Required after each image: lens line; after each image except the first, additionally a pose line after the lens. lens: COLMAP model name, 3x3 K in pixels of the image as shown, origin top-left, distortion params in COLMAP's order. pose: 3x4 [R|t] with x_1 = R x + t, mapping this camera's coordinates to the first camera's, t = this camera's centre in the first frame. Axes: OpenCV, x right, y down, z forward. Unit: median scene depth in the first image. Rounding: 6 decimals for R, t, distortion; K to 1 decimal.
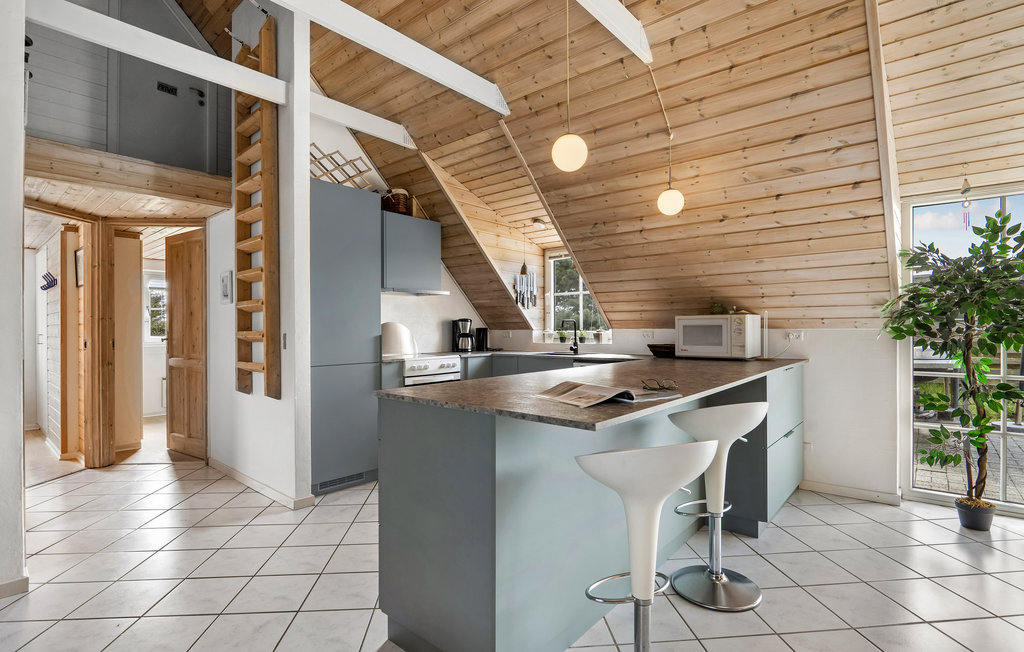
lens RADIAL K [[498.1, 0, 512.0], [0, 498.1, 326.0], [0, 0, 1]] dist [-0.002362, -0.000402]
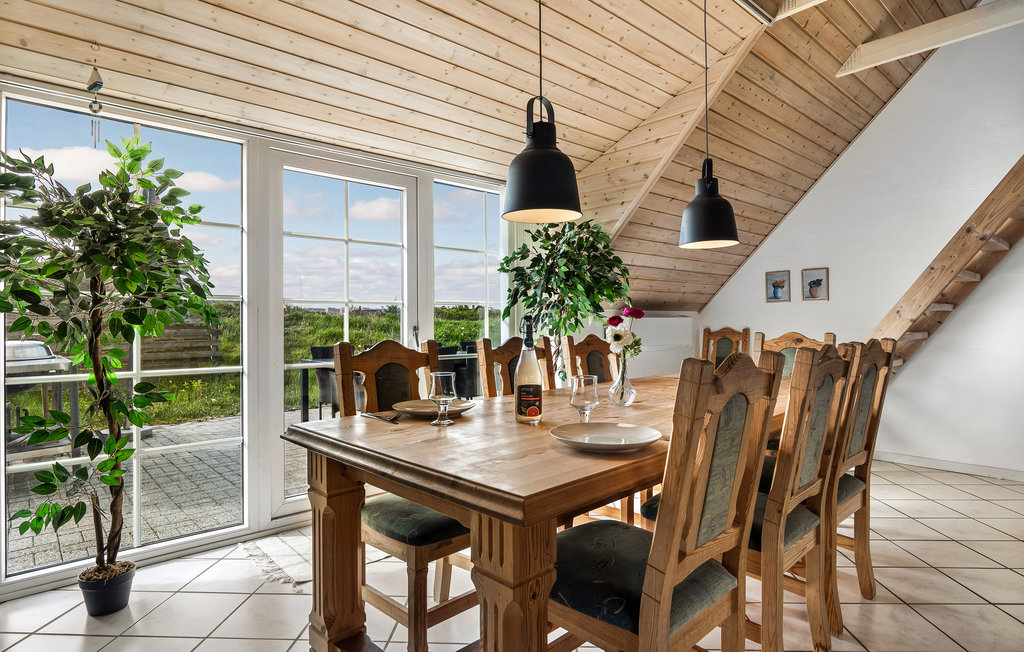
lens RADIAL K [[550.3, 0, 511.3], [0, 550.3, 321.5], [0, 0, 1]] dist [-0.013433, -0.000715]
pose [[0.127595, 0.005457, 0.991811, 0.289962], [0.004447, 0.999972, -0.006074, 0.036594], [-0.991816, 0.005185, 0.127567, 0.381154]]
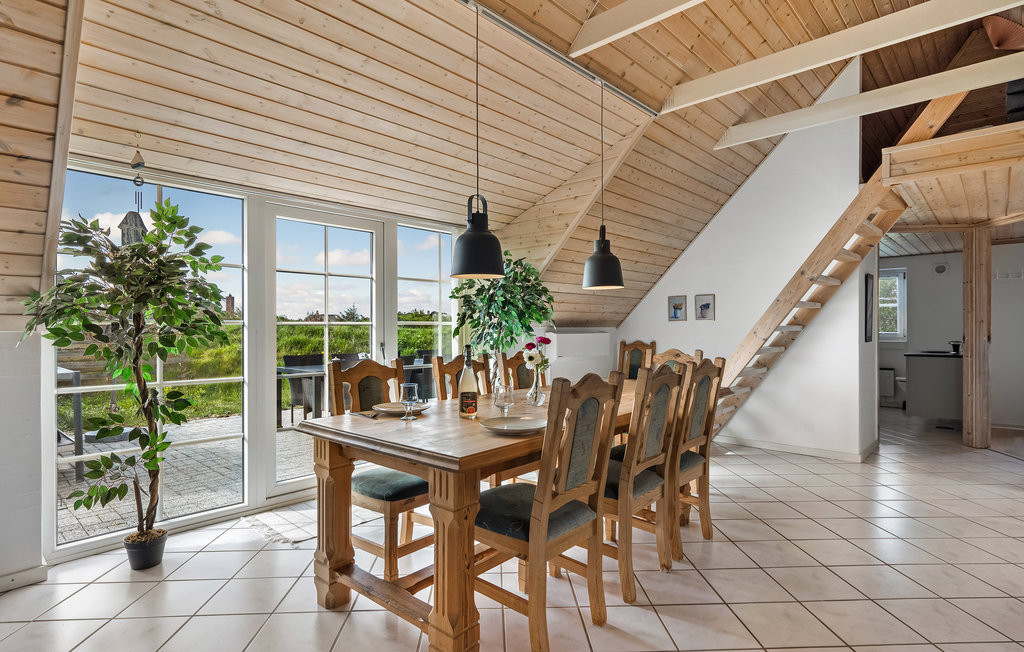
lens RADIAL K [[522.3, 0, 512.0], [0, 522.3, 326.0], [0, 0, 1]] dist [-0.002522, -0.000340]
pose [[0.037517, 0.005872, 0.999279, 0.063821], [0.000244, 0.999983, -0.005885, 0.002970], [-0.999296, 0.000465, 0.037515, 0.339527]]
